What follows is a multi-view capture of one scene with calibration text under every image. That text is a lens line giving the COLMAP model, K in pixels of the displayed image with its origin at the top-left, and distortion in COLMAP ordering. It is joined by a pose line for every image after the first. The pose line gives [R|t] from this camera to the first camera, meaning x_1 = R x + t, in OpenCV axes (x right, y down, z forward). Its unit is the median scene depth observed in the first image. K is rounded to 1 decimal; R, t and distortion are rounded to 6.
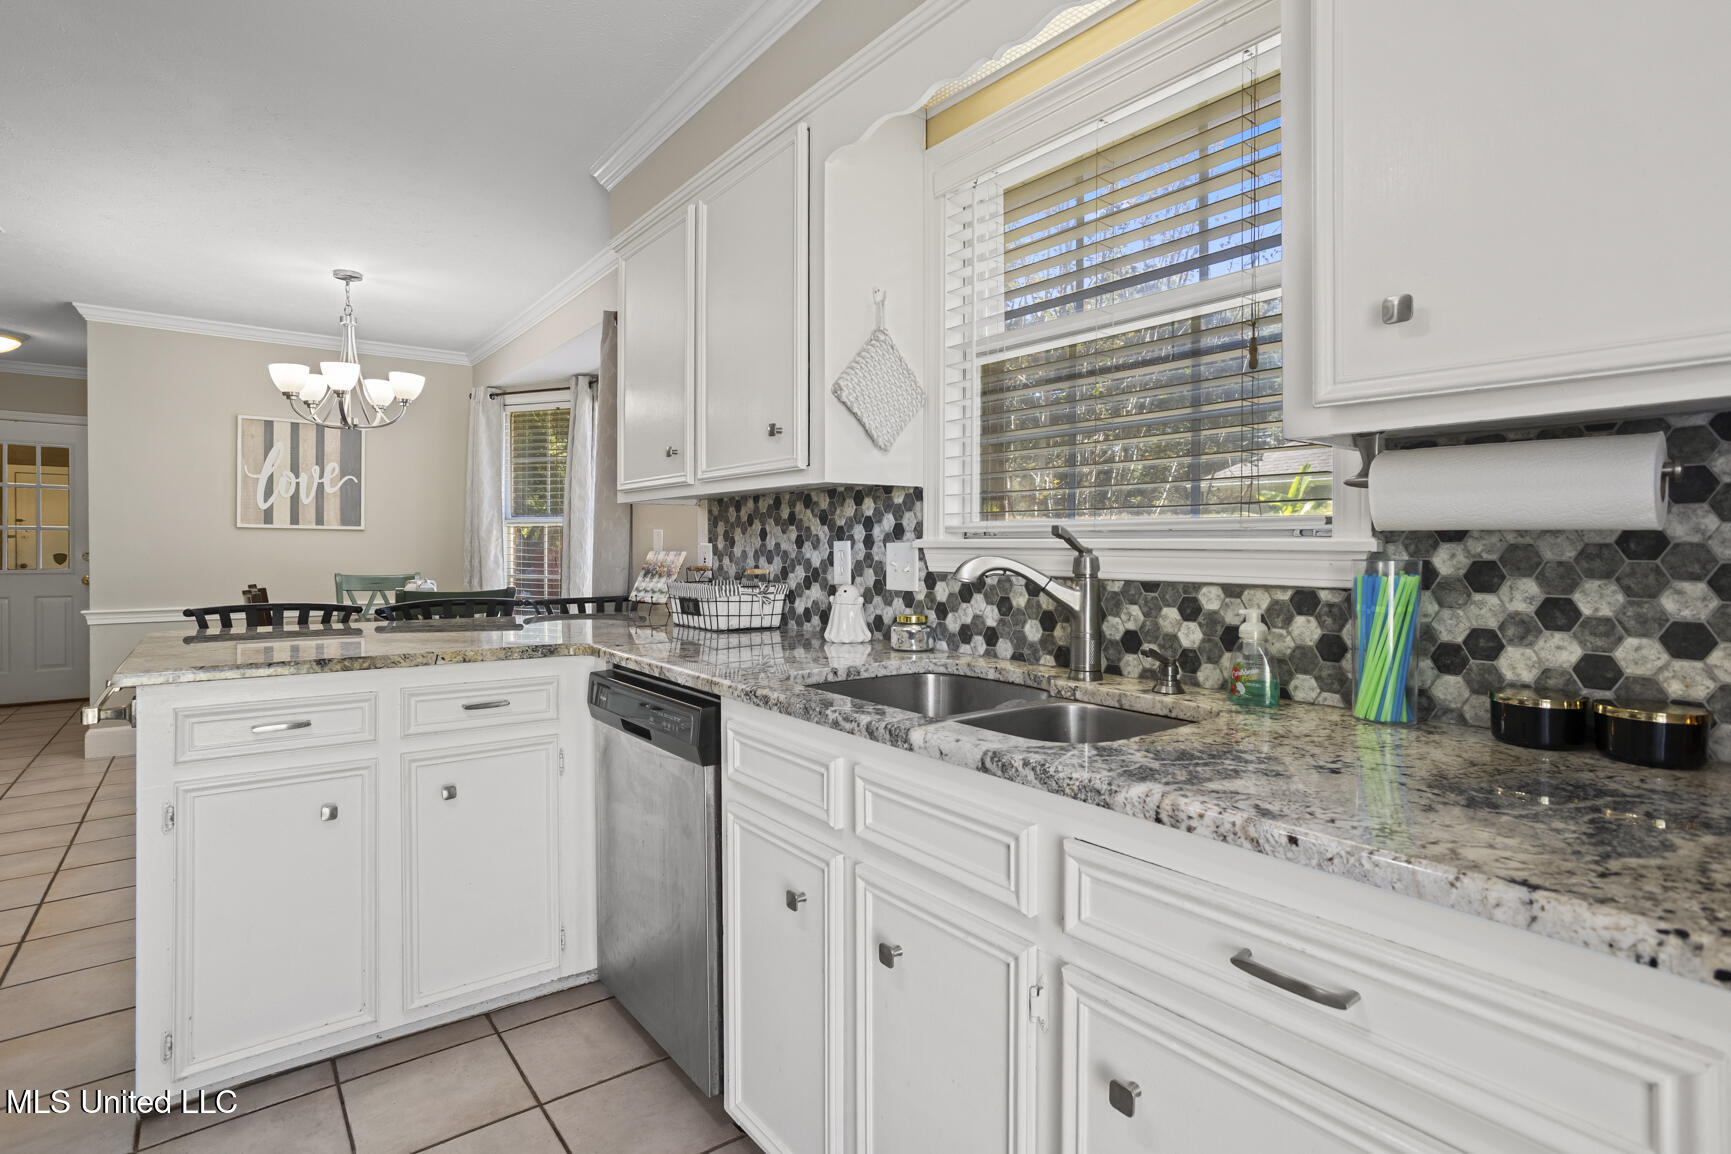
lens RADIAL K [[857.1, 0, 855.3], [0, 857.1, 555.4], [0, 0, 1]] dist [-0.052945, 0.037729]
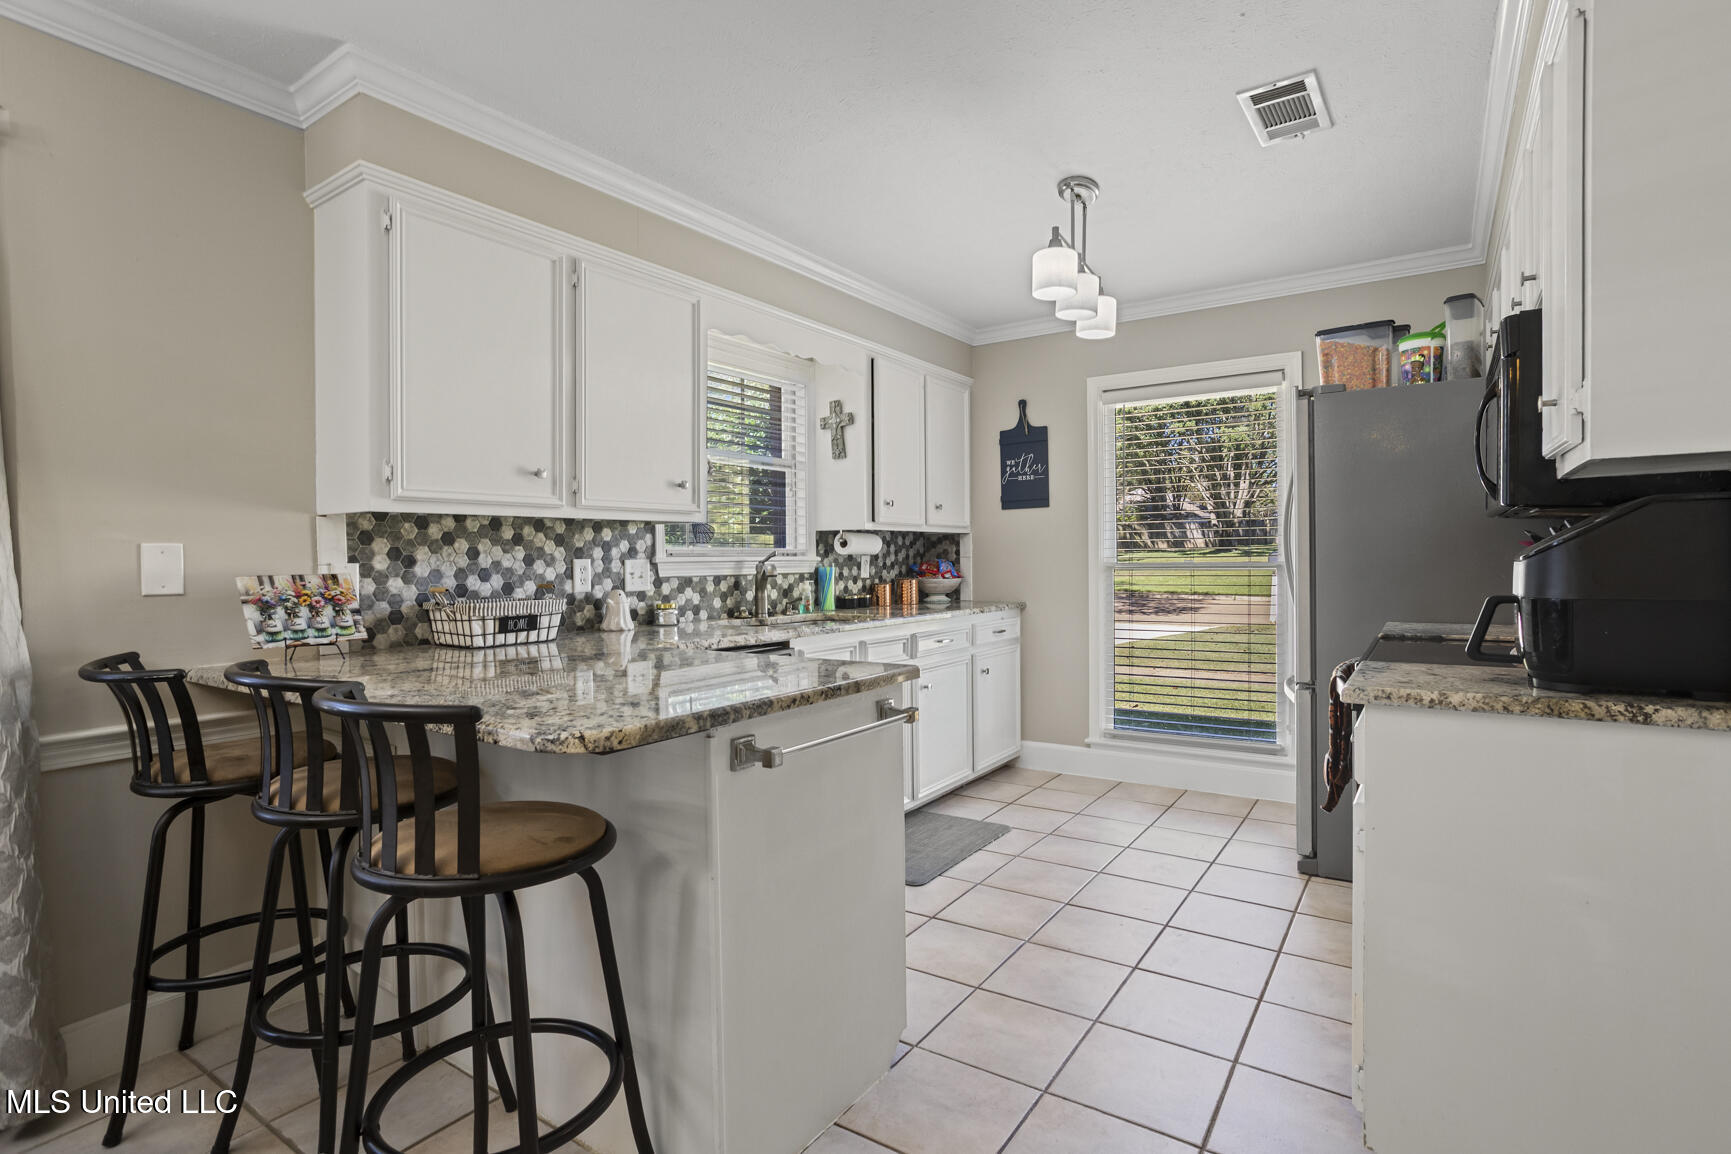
lens RADIAL K [[857.1, 0, 855.3], [0, 857.1, 555.4], [0, 0, 1]] dist [-0.052945, 0.037729]
pose [[-0.309711, -0.004378, 0.950821, -1.307947], [0.013712, 0.999865, 0.009071, -0.026907], [-0.950732, 0.015847, -0.309609, 0.951717]]
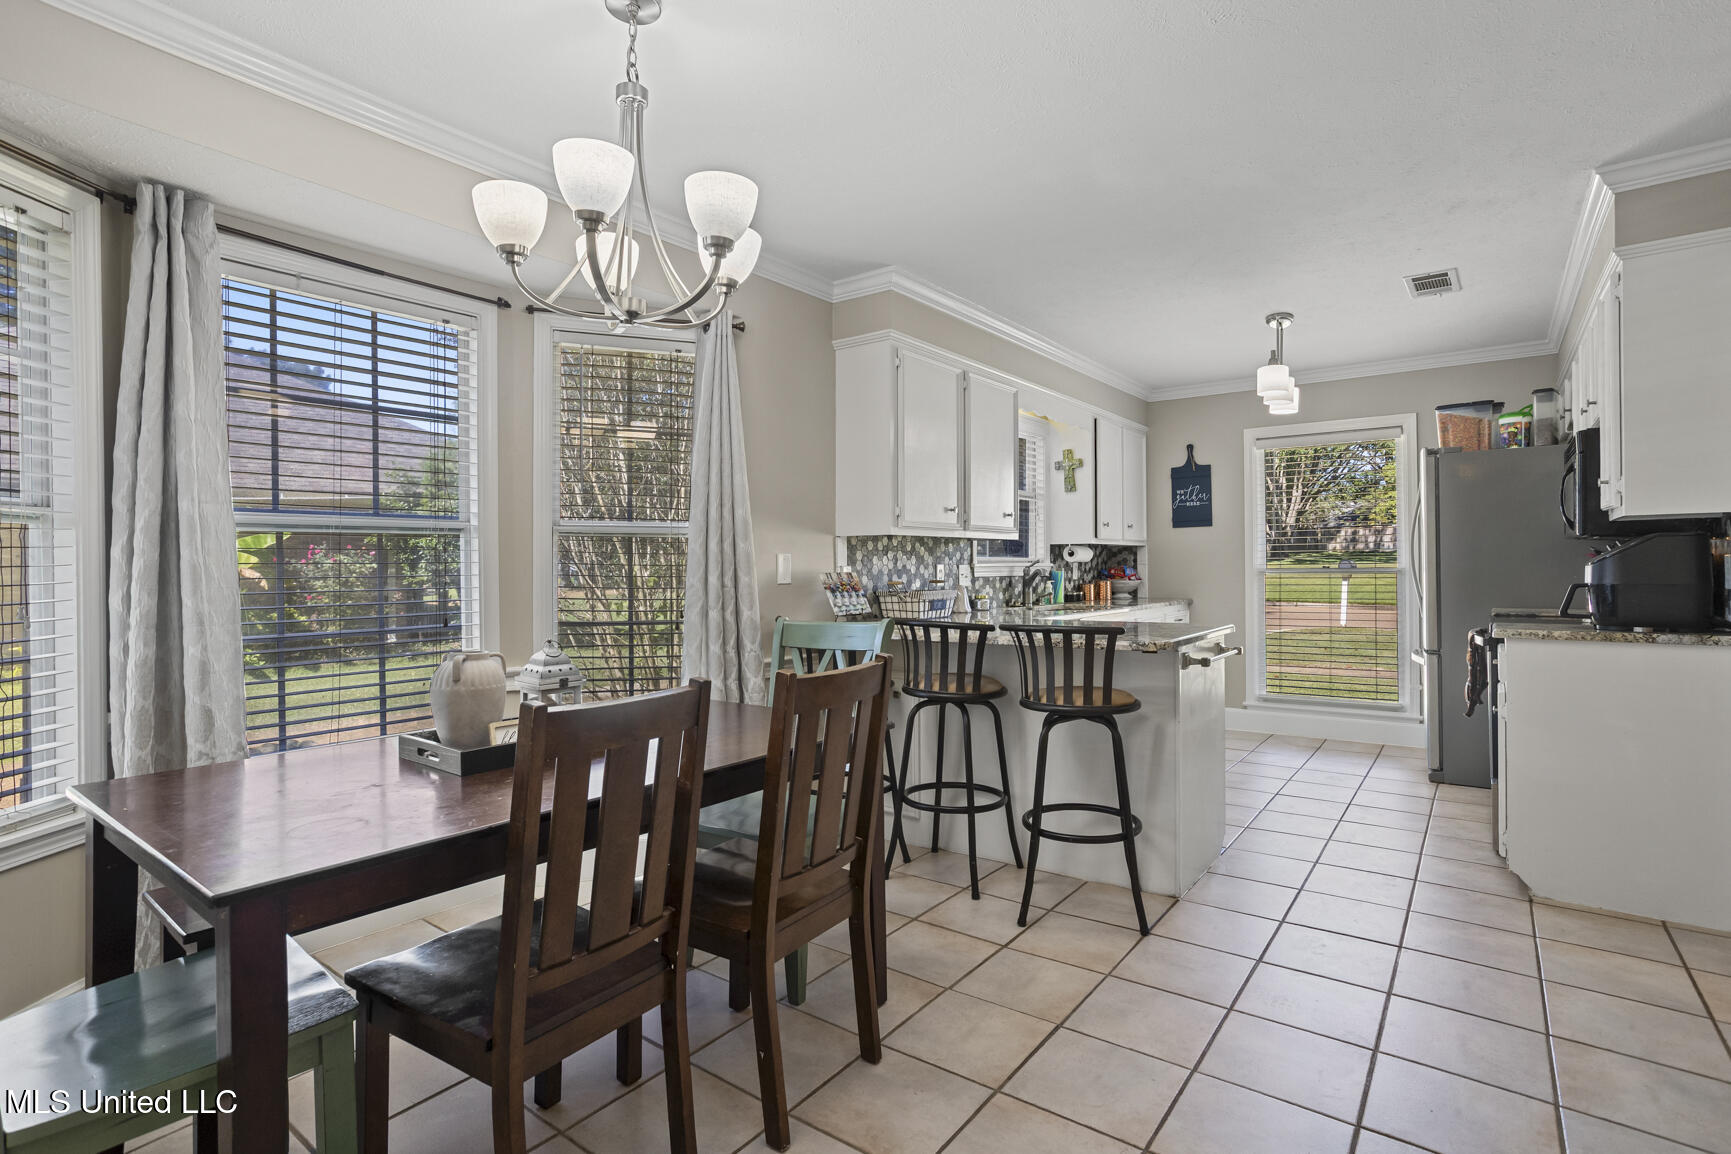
lens RADIAL K [[857.1, 0, 855.3], [0, 857.1, 555.4], [0, 0, 1]] dist [-0.052945, 0.037729]
pose [[-0.269382, 0.004316, 0.963024, -1.739175], [0.011068, 0.999938, -0.001386, -0.034141], [-0.962970, 0.010285, -0.269413, 1.617688]]
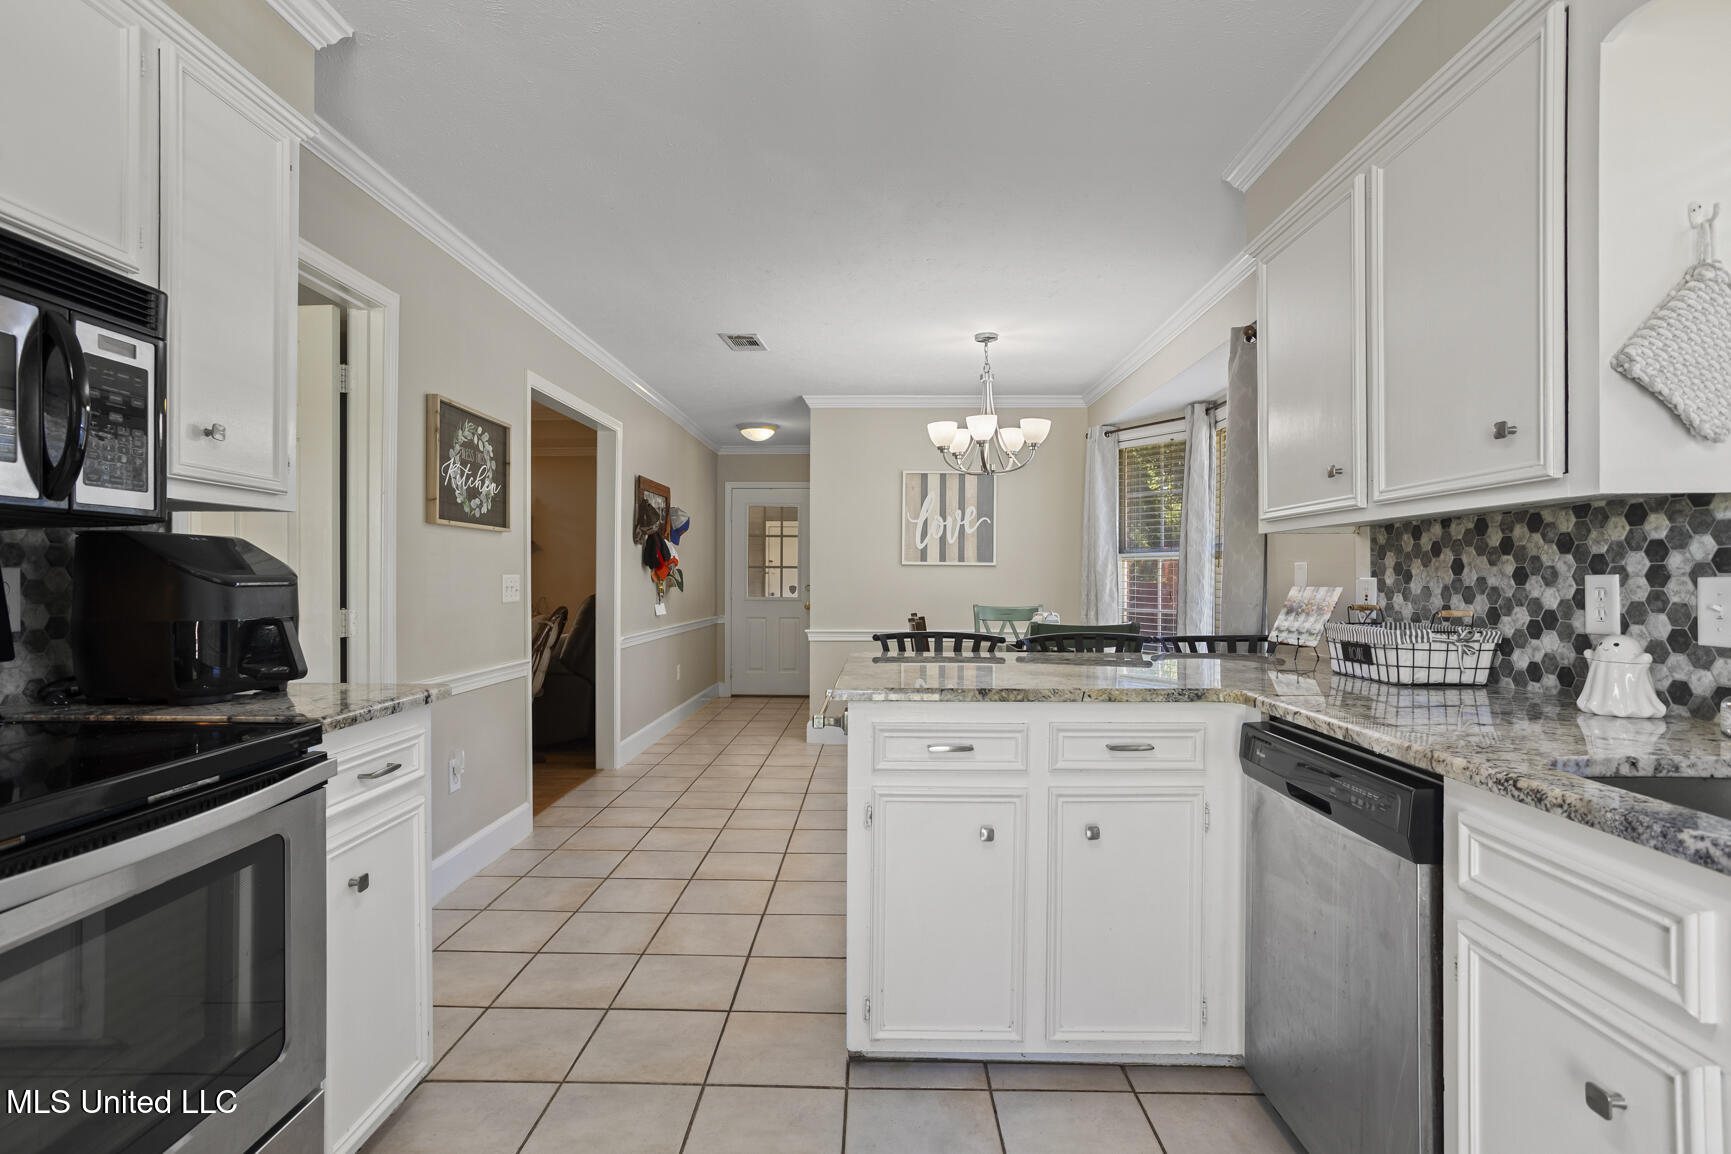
lens RADIAL K [[837.6, 0, 864.0], [0, 837.6, 581.0], [0, 0, 1]] dist [-0.054930, 0.031029]
pose [[0.784609, 0.000273, -0.619991, -0.072723], [-0.005912, 0.999958, -0.007042, -0.002649], [0.619963, 0.009190, 0.784577, 0.061748]]
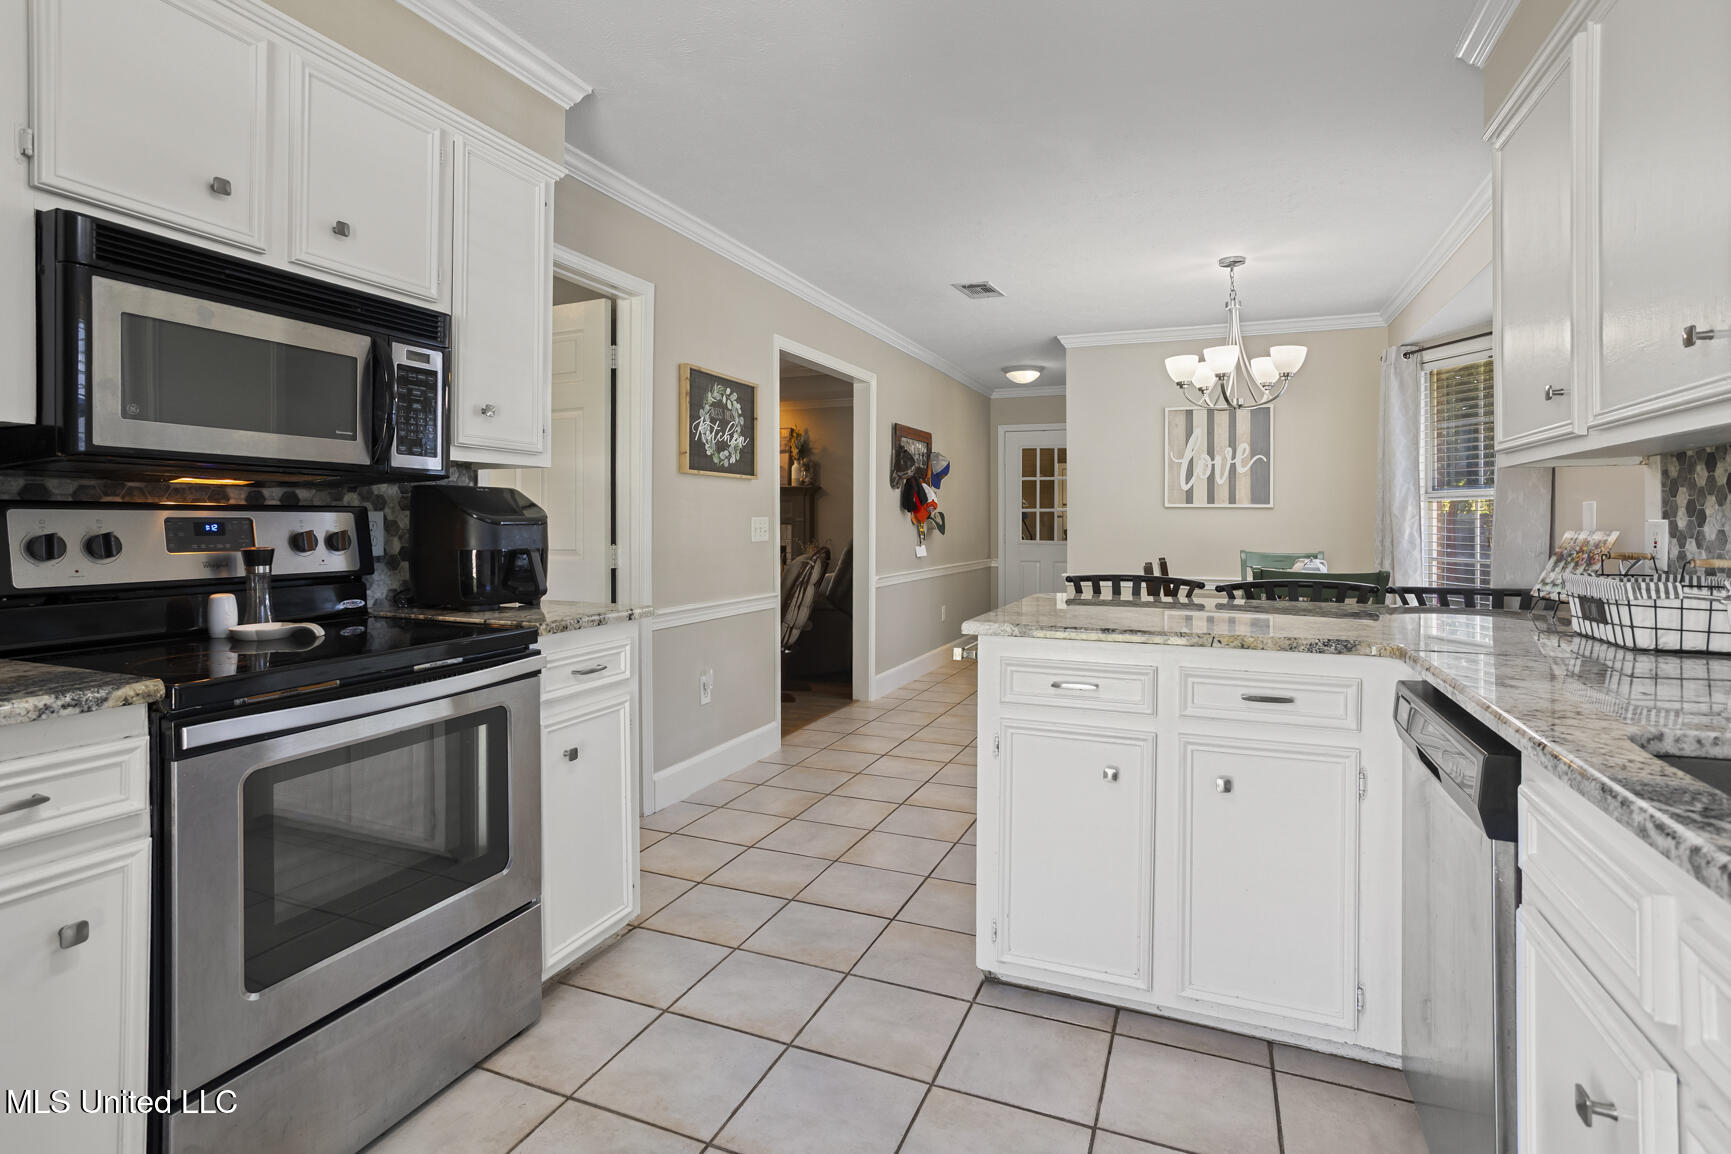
lens RADIAL K [[862.1, 0, 861.4], [0, 862.1, 520.2], [0, 0, 1]] dist [-0.056619, 0.038883]
pose [[0.502369, -0.002864, -0.864649, 0.107184], [-0.011185, 0.999889, -0.009810, -0.000030], [0.864581, 0.014599, 0.502281, 0.137011]]
